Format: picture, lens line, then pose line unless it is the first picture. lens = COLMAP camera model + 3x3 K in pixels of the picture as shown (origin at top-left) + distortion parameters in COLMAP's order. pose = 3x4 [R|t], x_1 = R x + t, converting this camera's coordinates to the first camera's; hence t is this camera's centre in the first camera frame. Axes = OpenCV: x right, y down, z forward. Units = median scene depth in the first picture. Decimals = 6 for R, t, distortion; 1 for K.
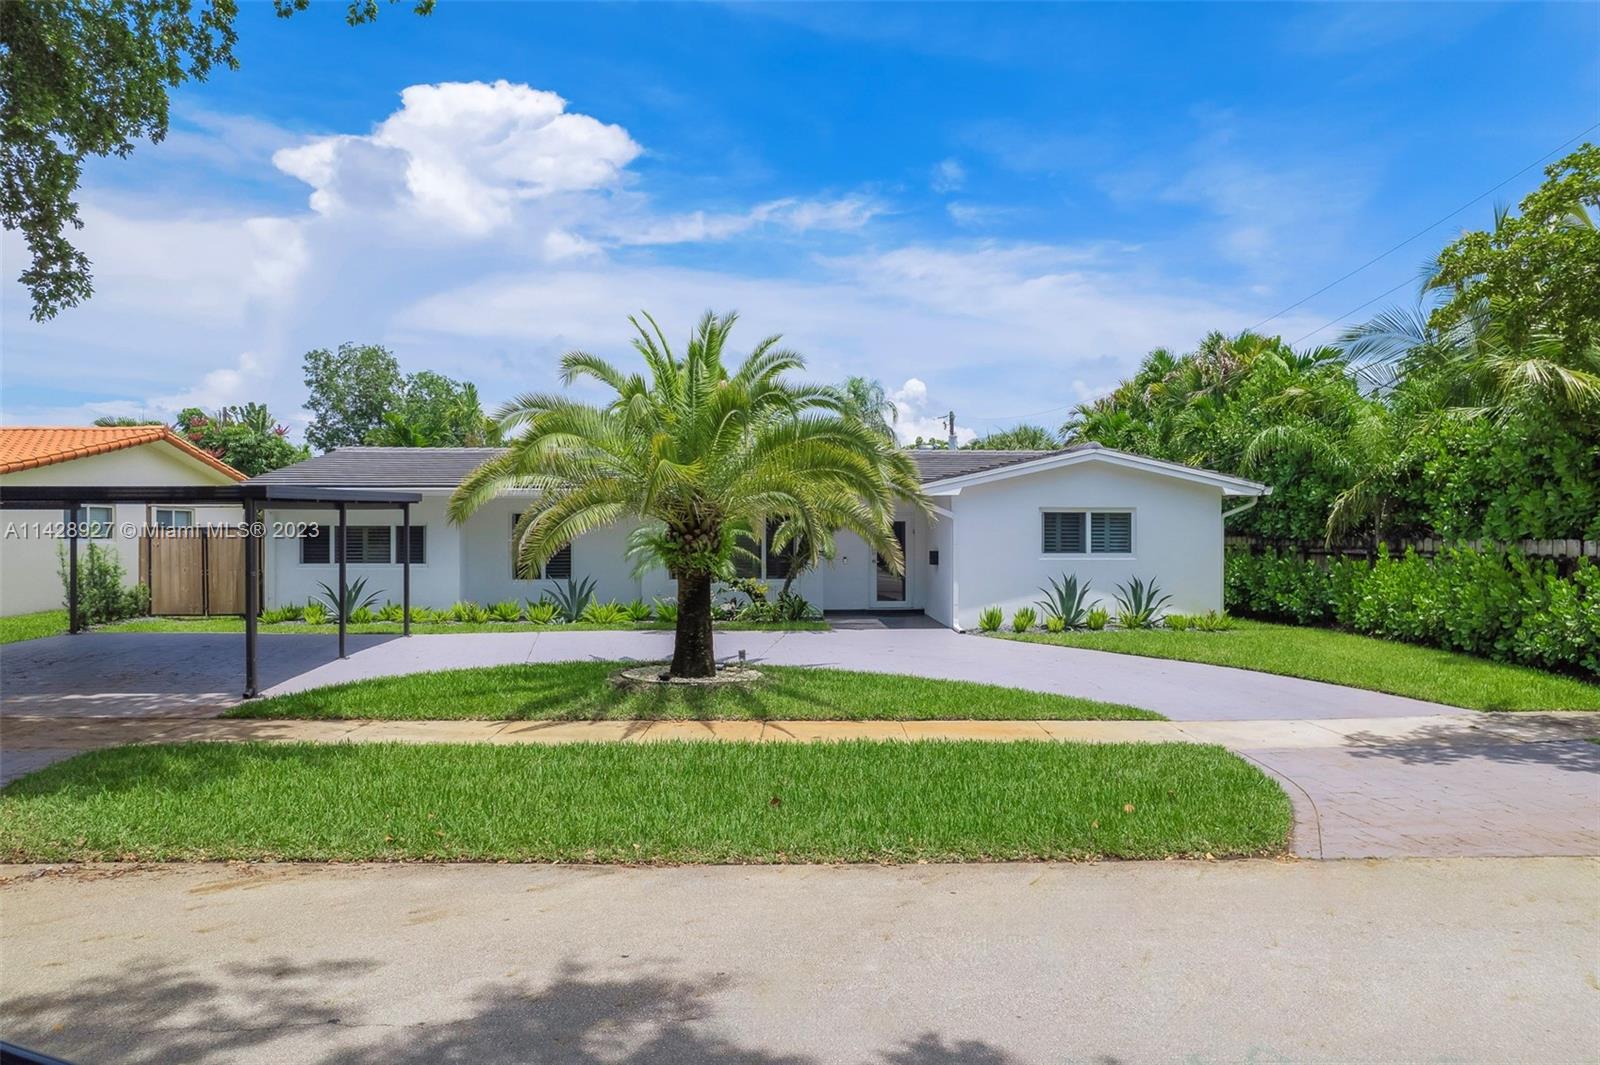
lens RADIAL K [[1024.3, 0, 800.0], [0, 1024.3, 532.5], [0, 0, 1]] dist [-0.074361, 0.059294]
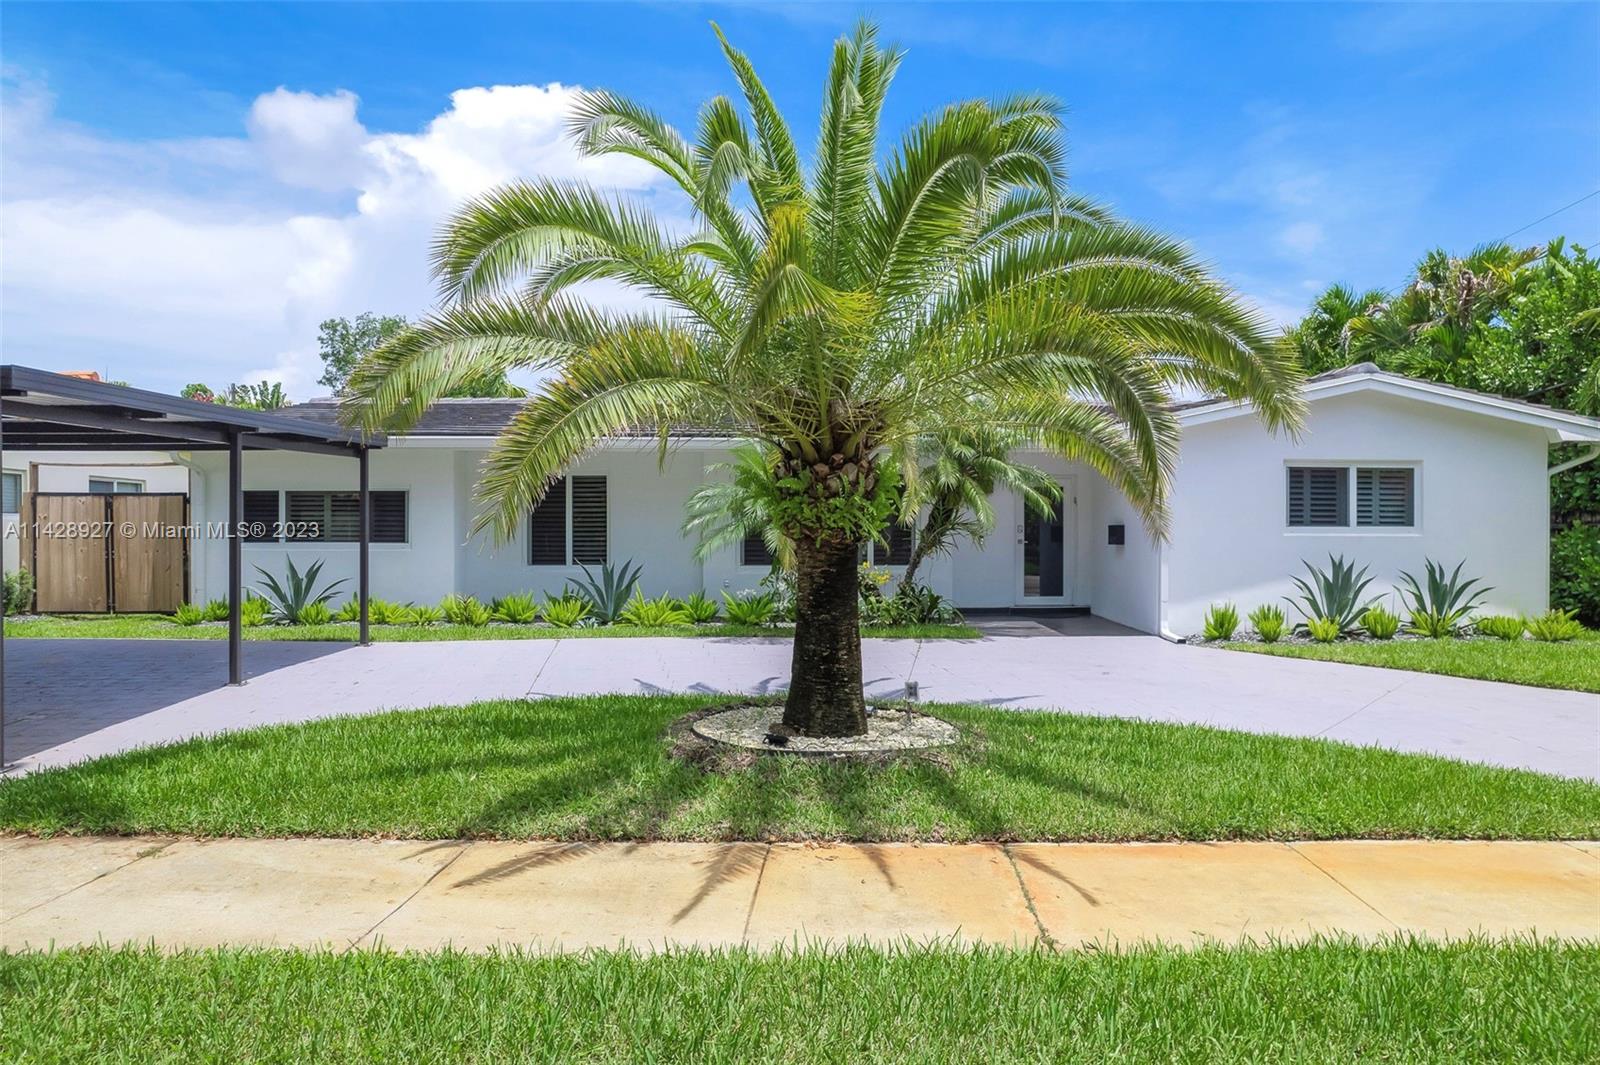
lens RADIAL K [[1024.3, 0, 800.0], [0, 1024.3, 532.5], [0, 0, 1]] dist [-0.074361, 0.059294]
pose [[0.999198, 0.000602, -0.040029, -0.063364], [-0.000528, 0.999998, 0.001857, 0.023305], [0.040030, -0.001835, 0.999197, 0.305601]]
